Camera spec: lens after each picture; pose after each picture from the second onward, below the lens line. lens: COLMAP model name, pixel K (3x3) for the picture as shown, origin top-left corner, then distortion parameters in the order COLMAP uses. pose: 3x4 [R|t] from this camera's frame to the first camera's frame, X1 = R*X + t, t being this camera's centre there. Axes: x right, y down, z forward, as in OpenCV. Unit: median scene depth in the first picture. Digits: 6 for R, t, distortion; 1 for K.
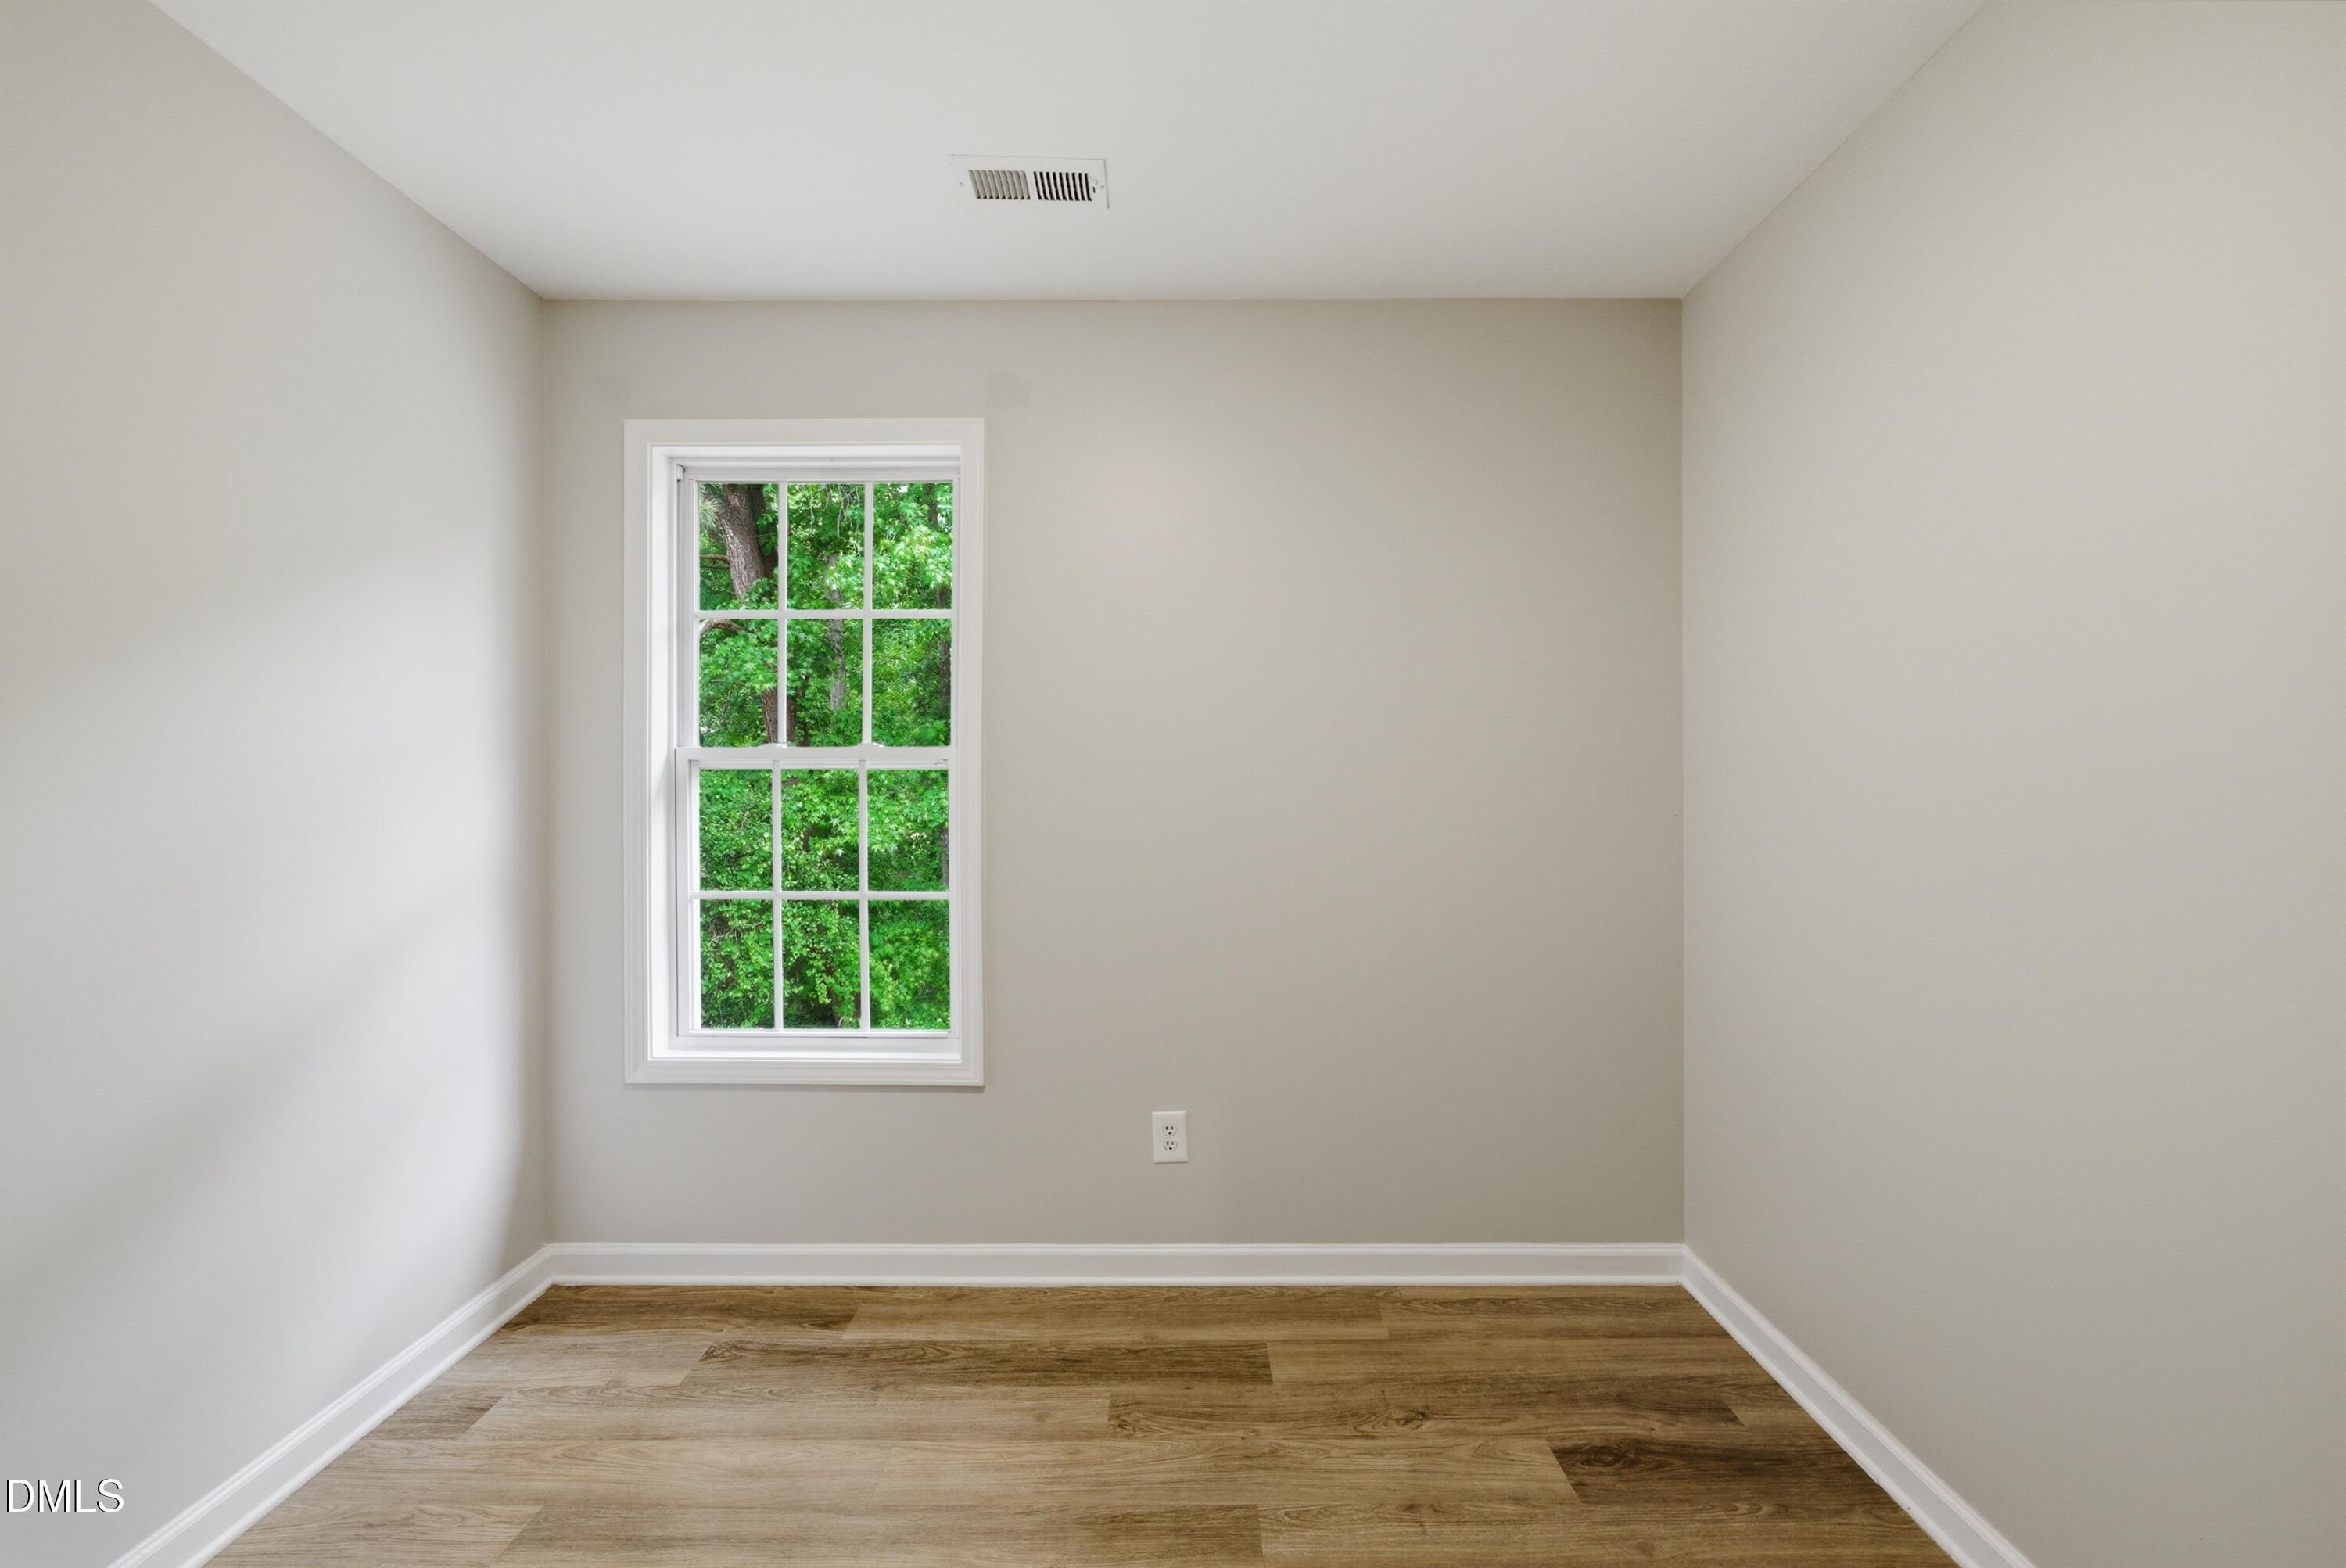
lens RADIAL K [[861.7, 0, 1179.4], [0, 861.7, 786.7], [0, 0, 1]] dist [-0.024053, 0.012718]
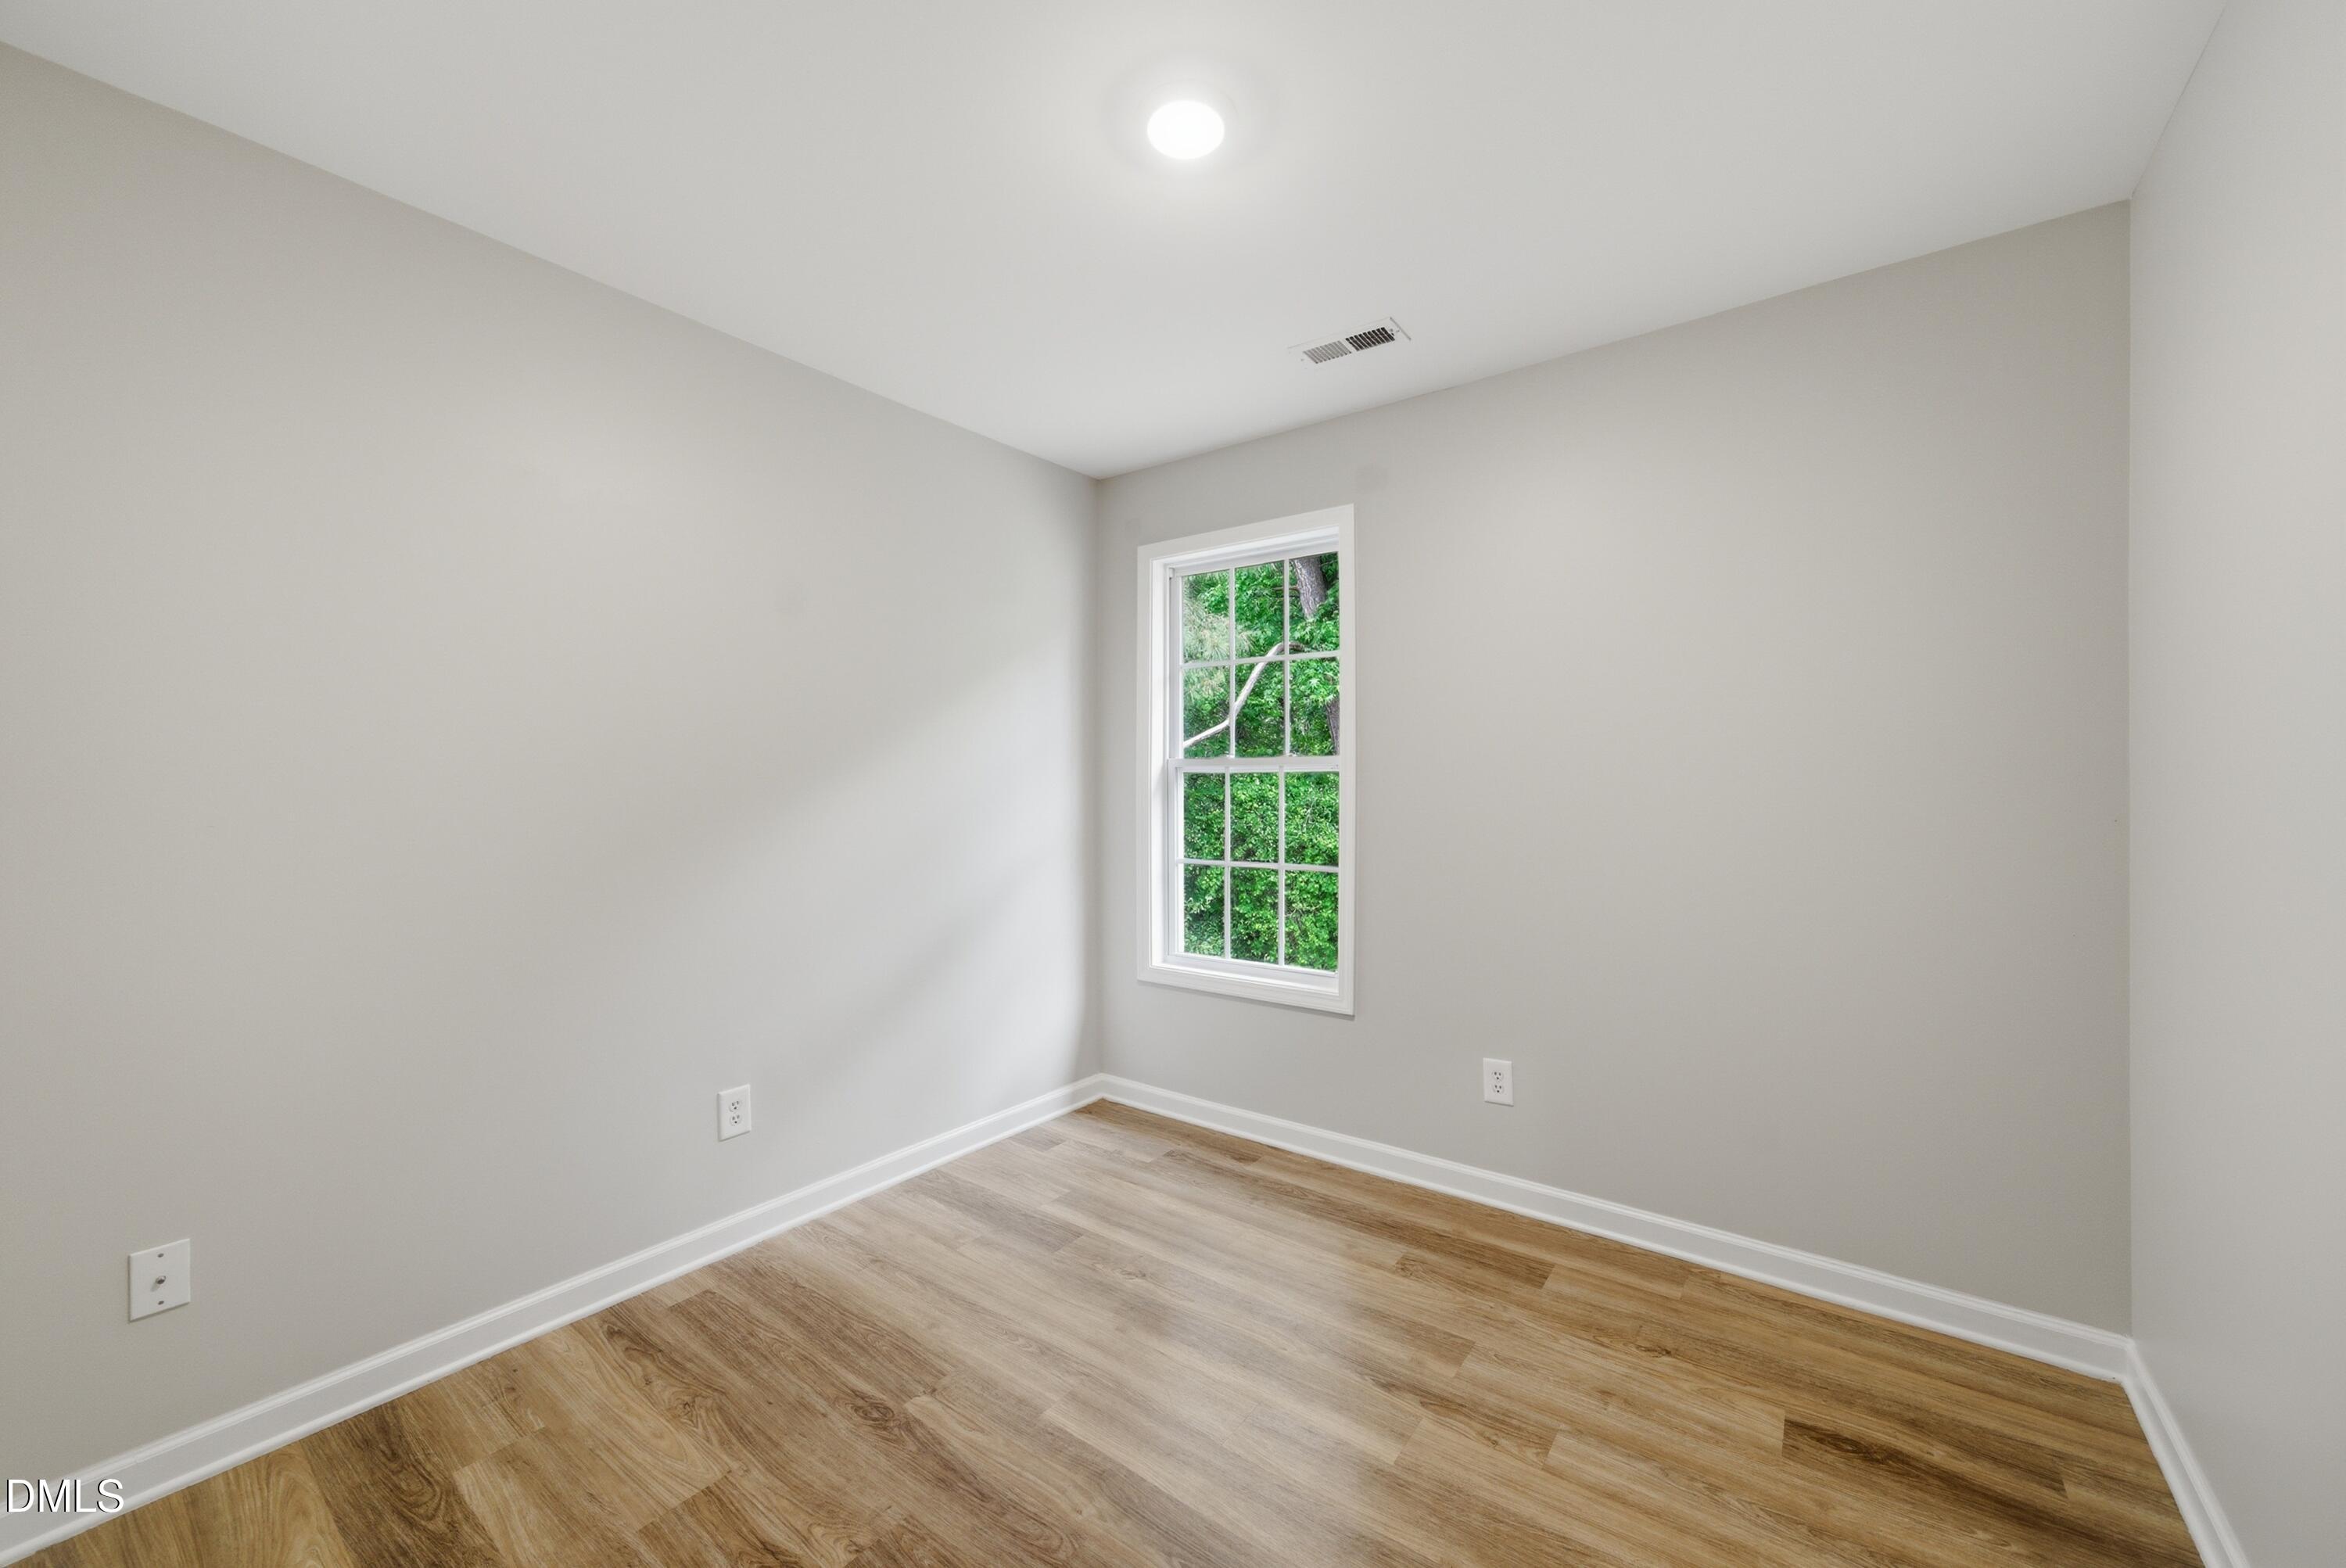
lens RADIAL K [[812.5, 0, 1170.4], [0, 812.5, 780.1], [0, 0, 1]] dist [-0.003668, 0.000283]
pose [[0.810062, -0.005037, -0.586323, 0.333211], [0.000508, 0.999969, -0.007888, 0.001949], [0.586344, 0.006092, 0.810039, -0.203348]]
